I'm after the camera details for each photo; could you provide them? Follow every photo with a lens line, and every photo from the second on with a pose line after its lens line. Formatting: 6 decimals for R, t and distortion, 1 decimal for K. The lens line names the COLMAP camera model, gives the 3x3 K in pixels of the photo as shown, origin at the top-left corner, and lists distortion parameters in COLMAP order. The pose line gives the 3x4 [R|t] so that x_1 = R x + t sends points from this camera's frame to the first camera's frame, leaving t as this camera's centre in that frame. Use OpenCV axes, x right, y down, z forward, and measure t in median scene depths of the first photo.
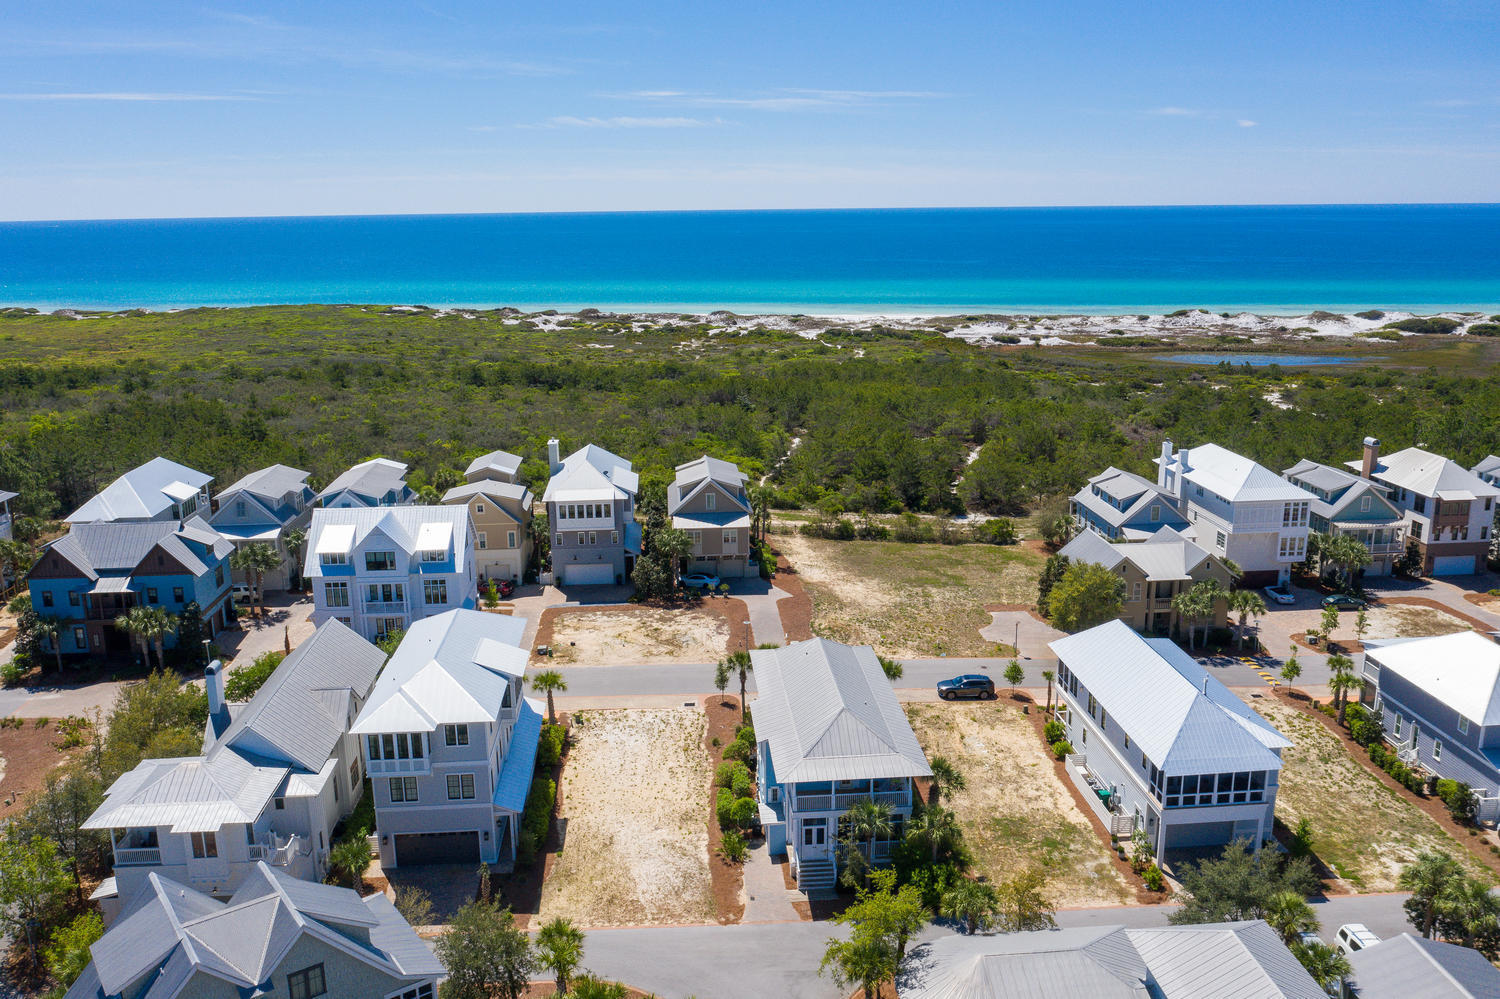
lens RADIAL K [[1175.0, 0, 748.3], [0, 1175.0, 502.6], [0, 0, 1]] dist [-0.032416, 0.007076]
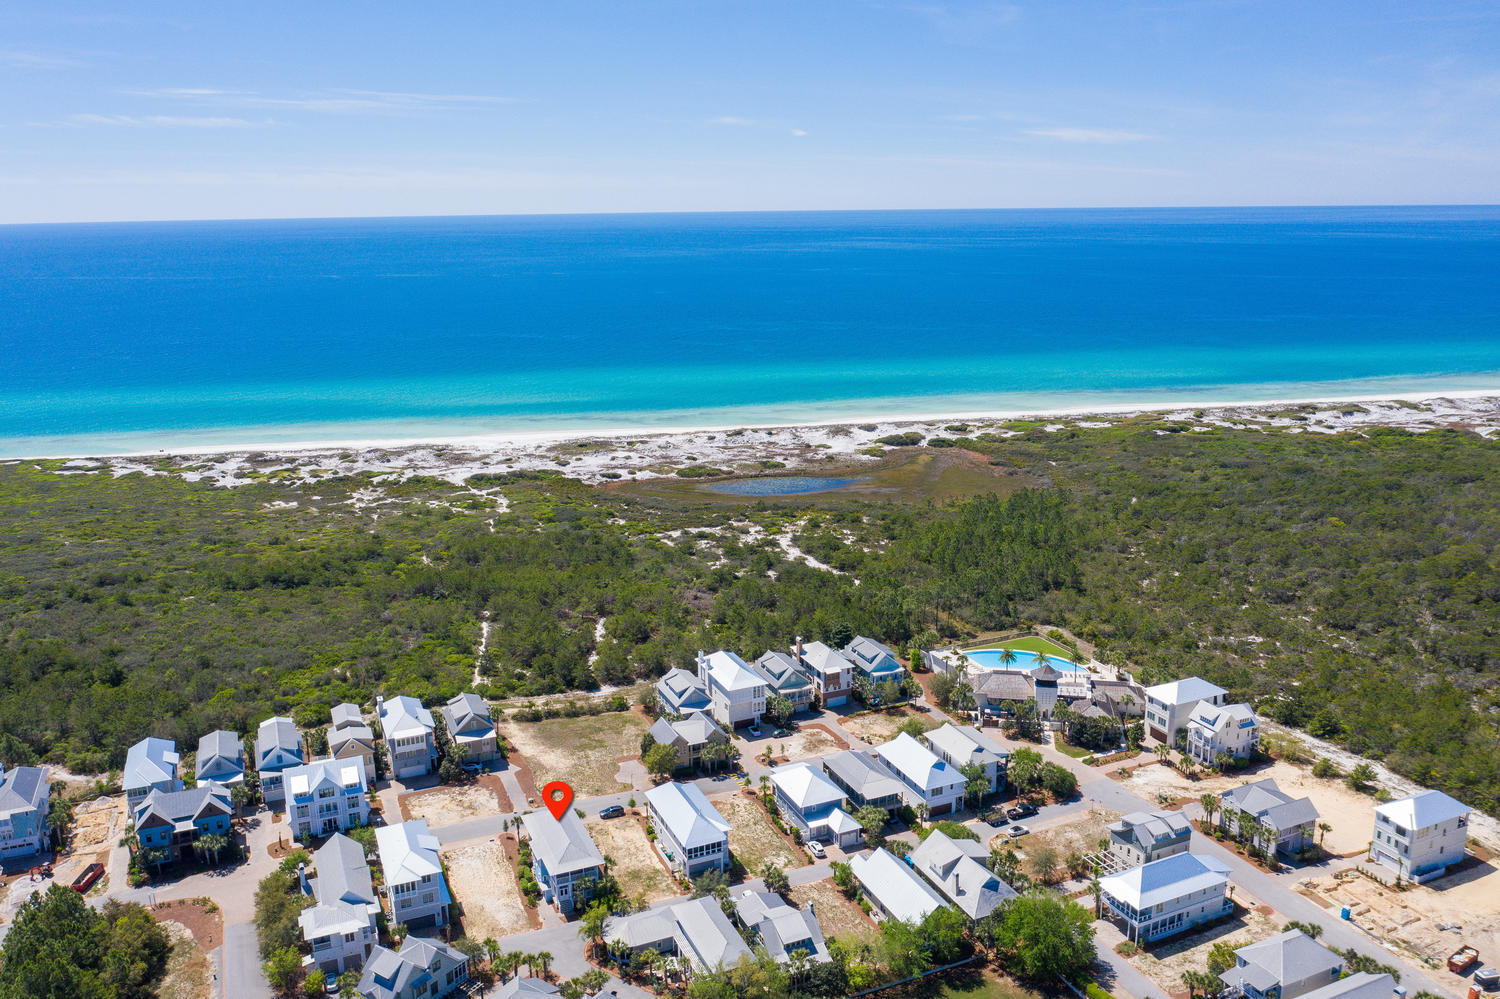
lens RADIAL K [[1175.0, 0, 748.3], [0, 1175.0, 502.6], [0, 0, 1]] dist [-0.032416, 0.007076]
pose [[0.944314, -0.079269, 0.319356, -0.221386], [0.080450, 0.996713, 0.009513, -0.401413], [-0.319060, 0.016709, 0.947587, -1.138723]]
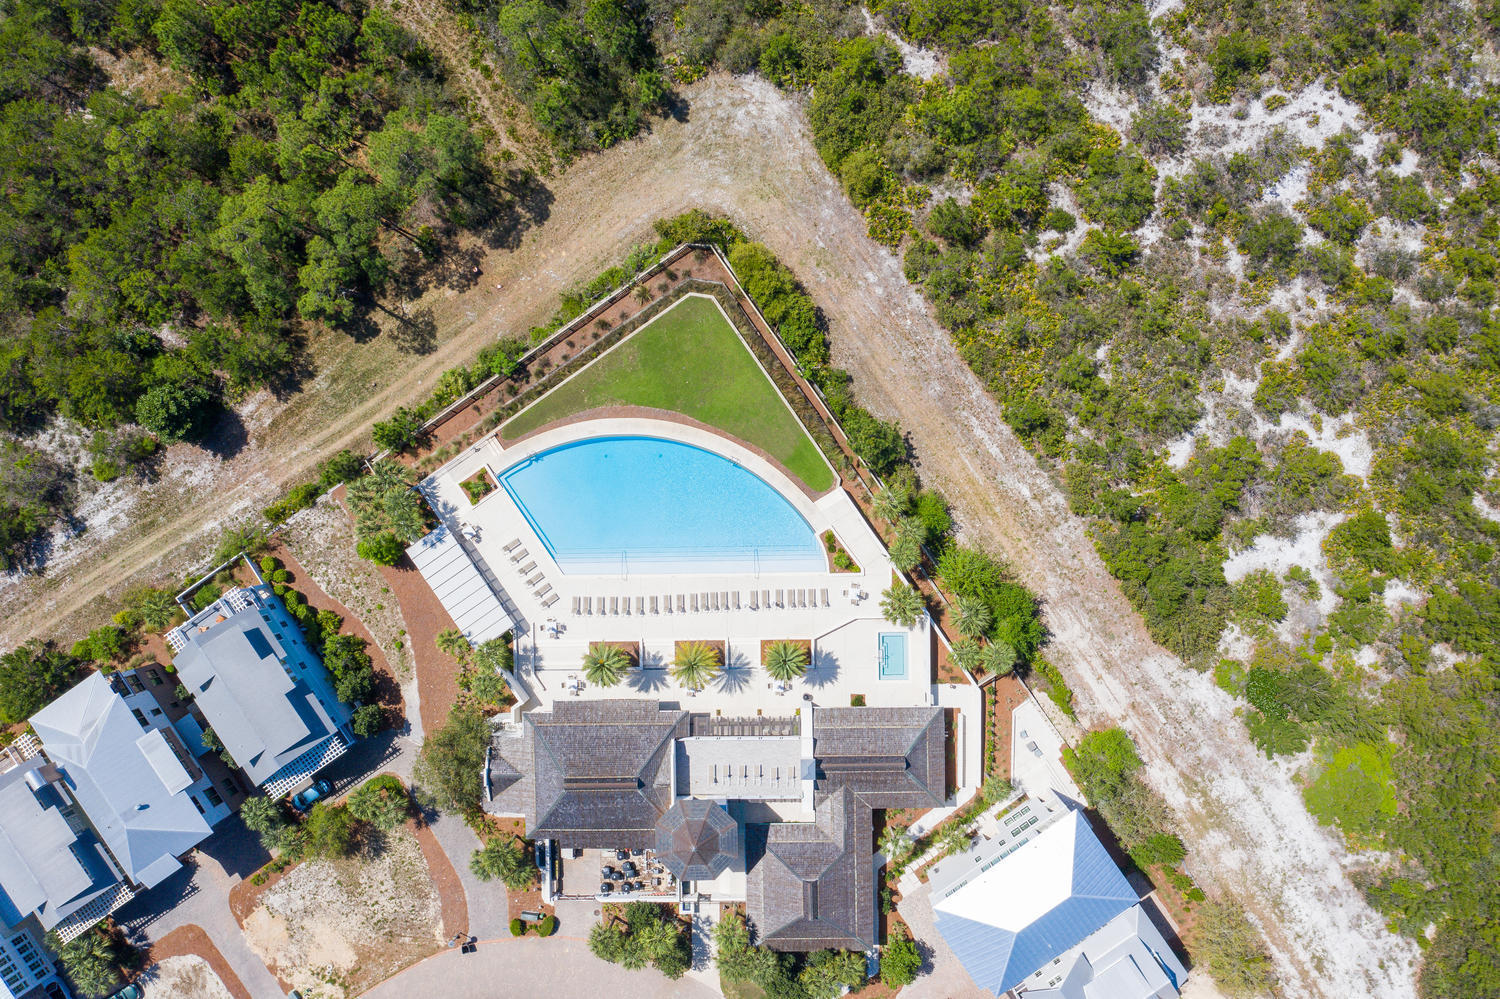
lens RADIAL K [[1175.0, 0, 748.3], [0, 1175.0, 502.6], [0, 0, 1]] dist [-0.032416, 0.007076]
pose [[0.863215, -0.504785, -0.007246, 1.297817], [0.132738, 0.213095, 0.967973, -0.935457], [-0.487074, -0.836530, 0.250951, 0.956282]]
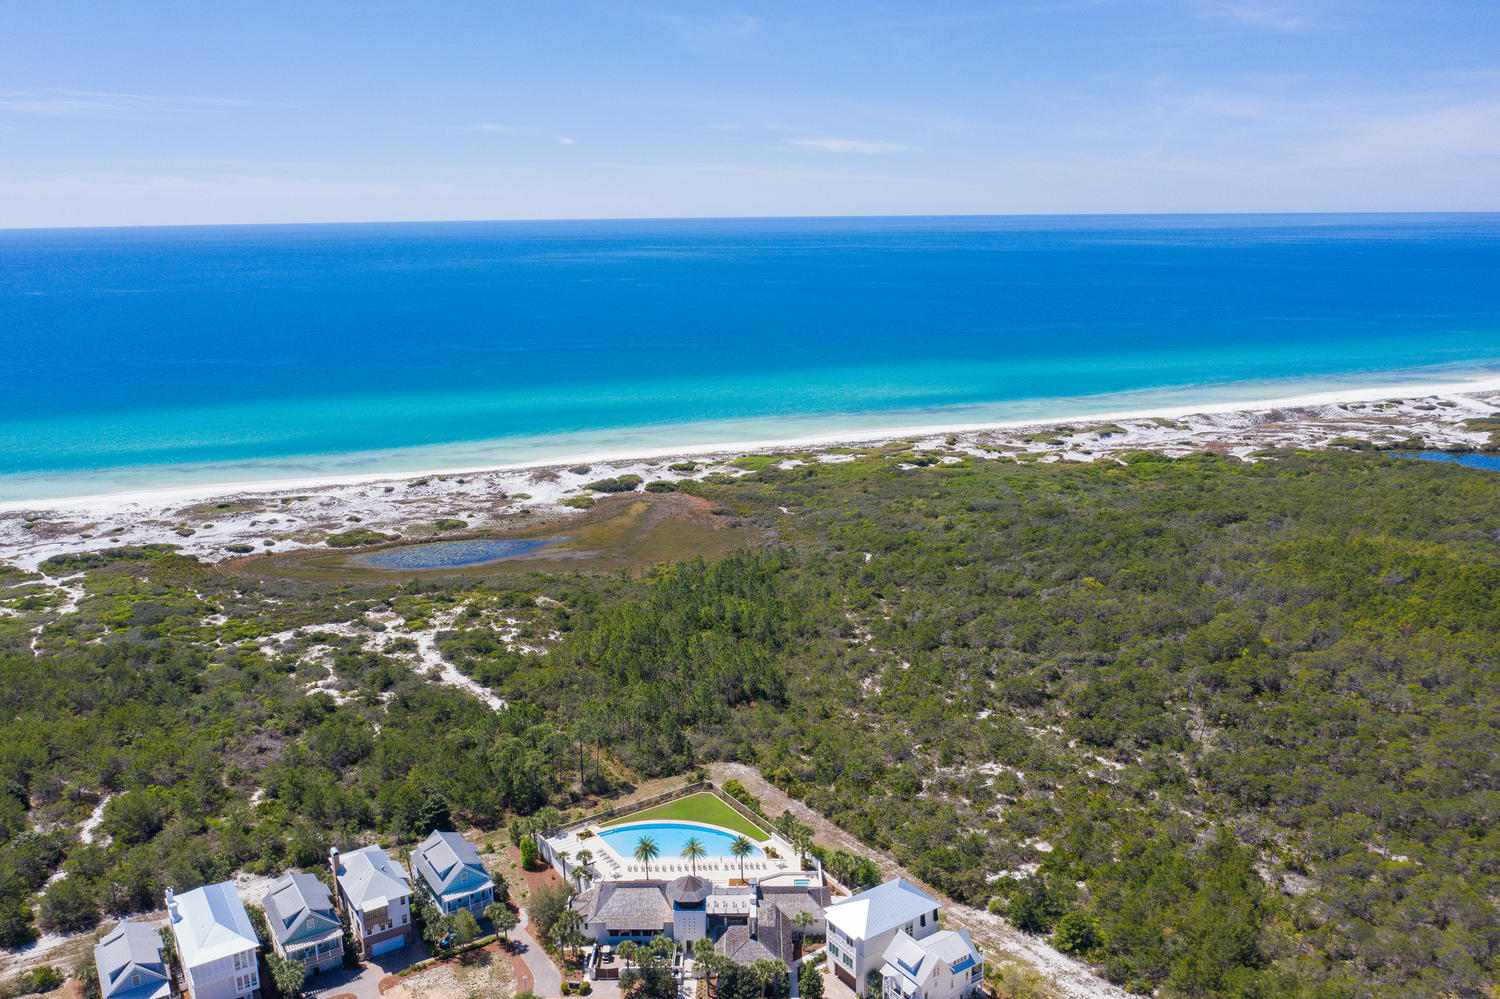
lens RADIAL K [[1175.0, 0, 748.3], [0, 1175.0, 502.6], [0, 0, 1]] dist [-0.032416, 0.007076]
pose [[0.872581, -0.112309, 0.475382, 0.457479], [0.117161, 0.992921, 0.019525, -0.543814], [-0.474210, 0.038659, 0.879563, -0.551066]]
